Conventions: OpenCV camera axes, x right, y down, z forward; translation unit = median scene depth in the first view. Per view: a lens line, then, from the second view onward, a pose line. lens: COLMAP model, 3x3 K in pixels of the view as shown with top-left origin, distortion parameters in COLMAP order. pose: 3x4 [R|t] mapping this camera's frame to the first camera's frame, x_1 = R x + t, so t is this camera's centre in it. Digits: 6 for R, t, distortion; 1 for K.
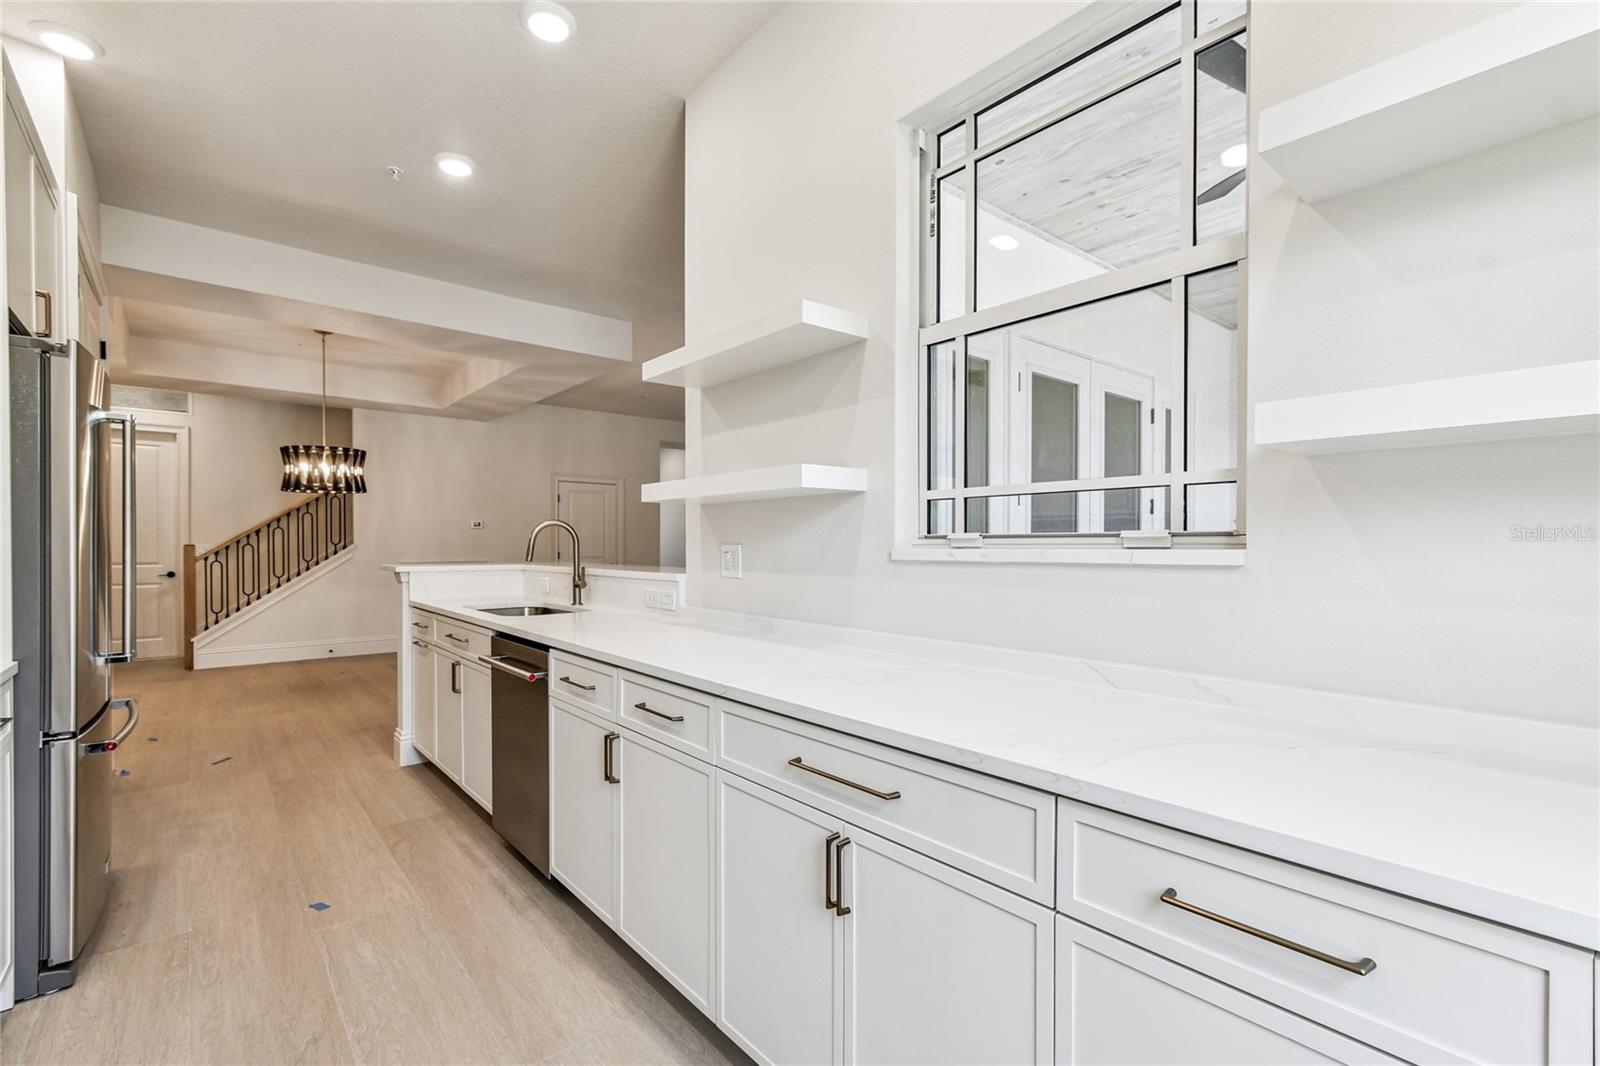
lens RADIAL K [[715.2, 0, 797.7], [0, 715.2, 544.0], [0, 0, 1]] dist [0.001585, 0.000009]
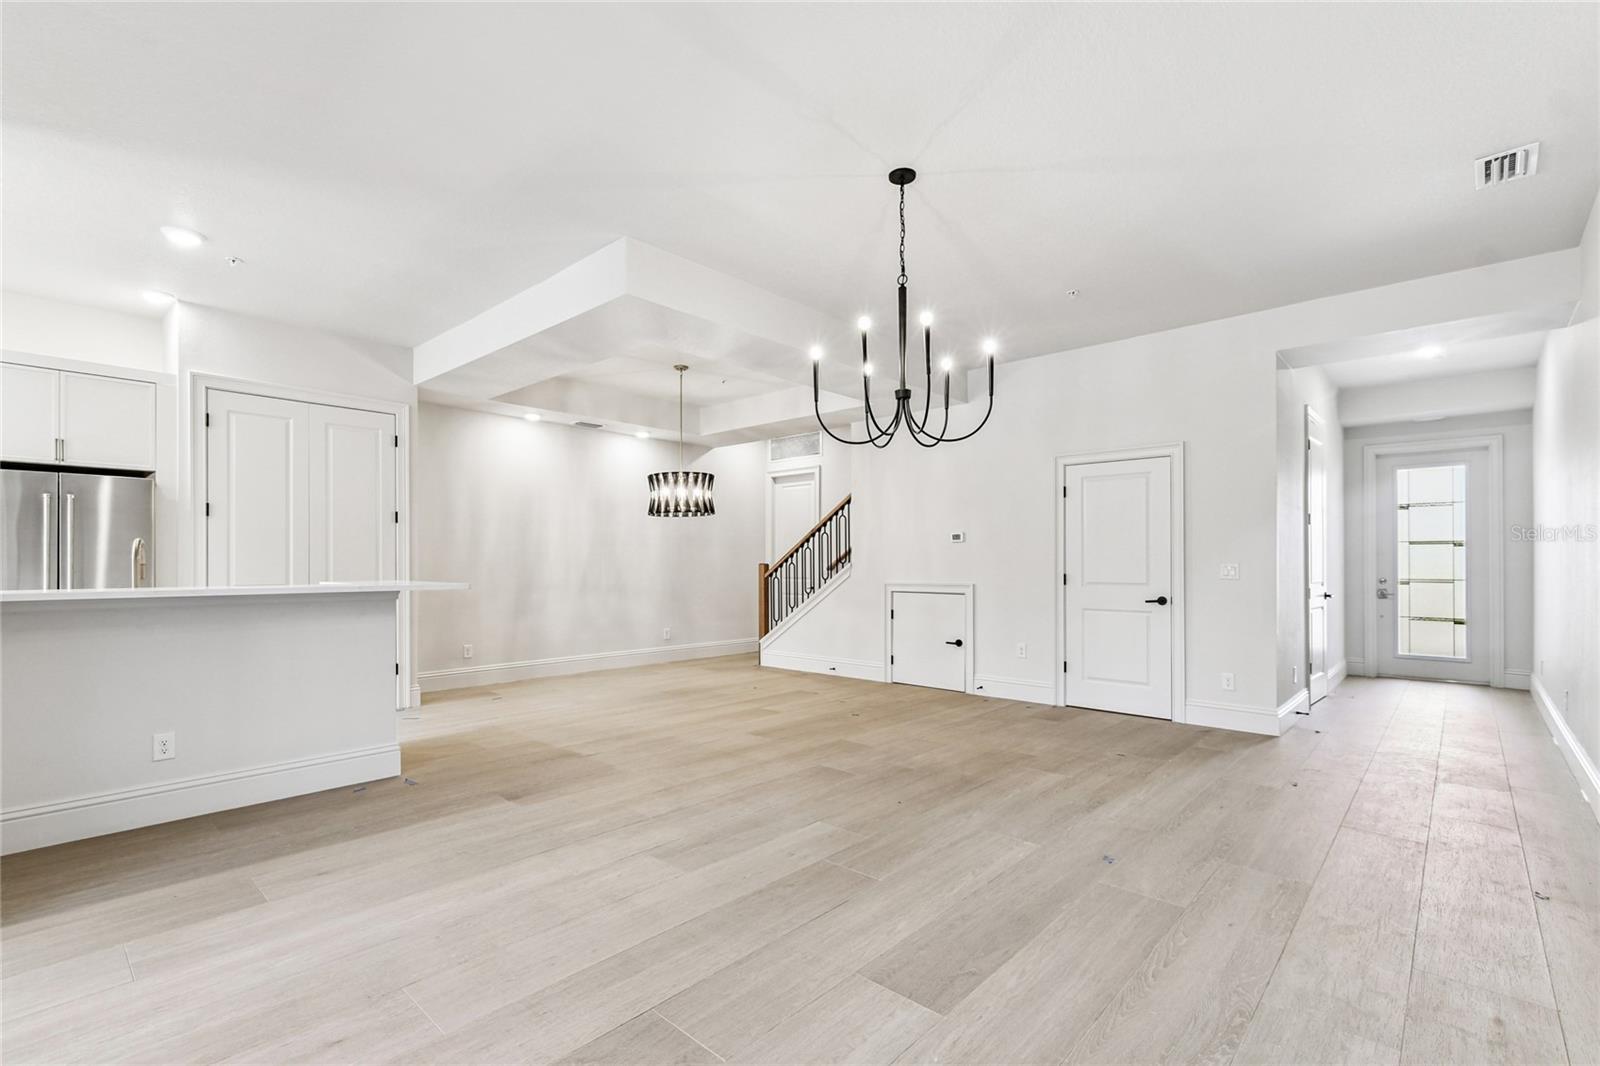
lens RADIAL K [[726.9, 0, 782.4], [0, 726.9, 551.4], [0, 0, 1]] dist [0.000628, -0.000565]
pose [[0.113337, -0.010665, -0.993499, 0.758969], [-0.000808, 0.999941, -0.010827, -0.008126], [0.993556, 0.002030, 0.113321, 1.756426]]
